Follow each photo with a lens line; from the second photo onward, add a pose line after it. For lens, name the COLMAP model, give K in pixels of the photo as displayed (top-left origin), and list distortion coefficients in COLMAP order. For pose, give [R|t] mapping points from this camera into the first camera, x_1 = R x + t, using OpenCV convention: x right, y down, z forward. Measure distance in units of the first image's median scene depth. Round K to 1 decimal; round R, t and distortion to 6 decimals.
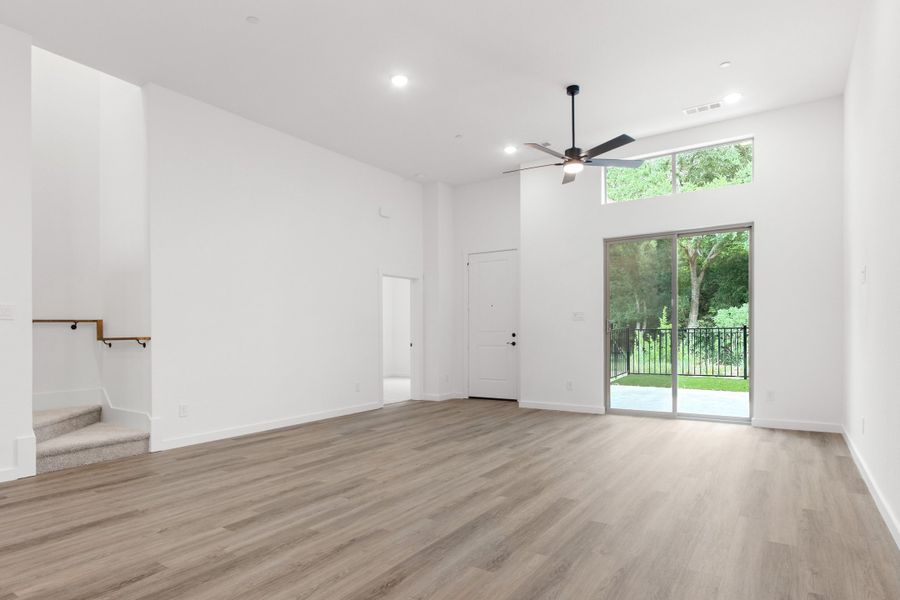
lens RADIAL K [[497.2, 0, 438.2], [0, 497.2, 322.0], [0, 0, 1]] dist [-0.006027, 0.000228]
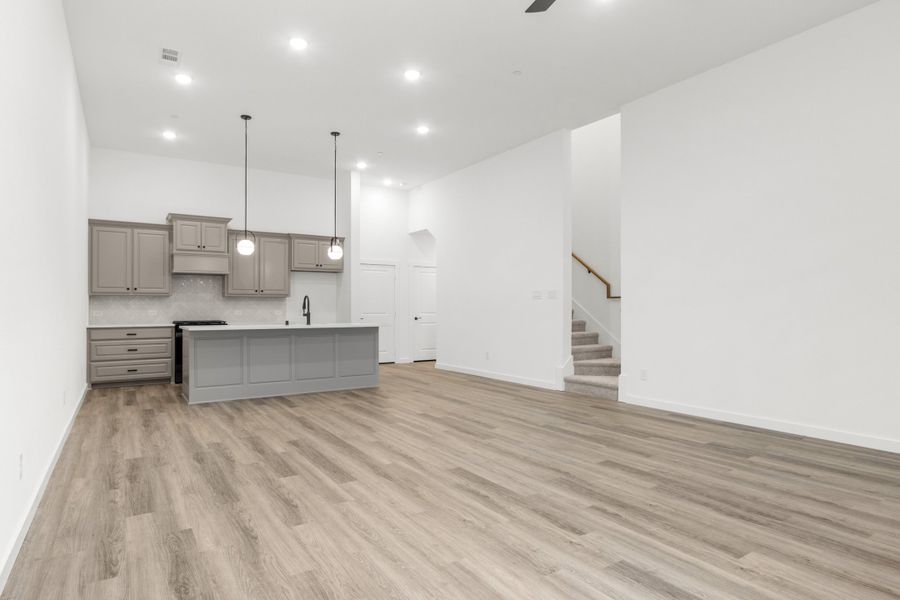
lens RADIAL K [[507.0, 0, 450.0], [0, 507.0, 300.0], [0, 0, 1]] dist [-0.013076, 0.000185]
pose [[-0.368296, -0.002203, -0.929706, 0.654582], [0.024120, 0.999638, -0.011924, 0.009409], [0.929396, -0.026816, -0.368109, 0.914012]]
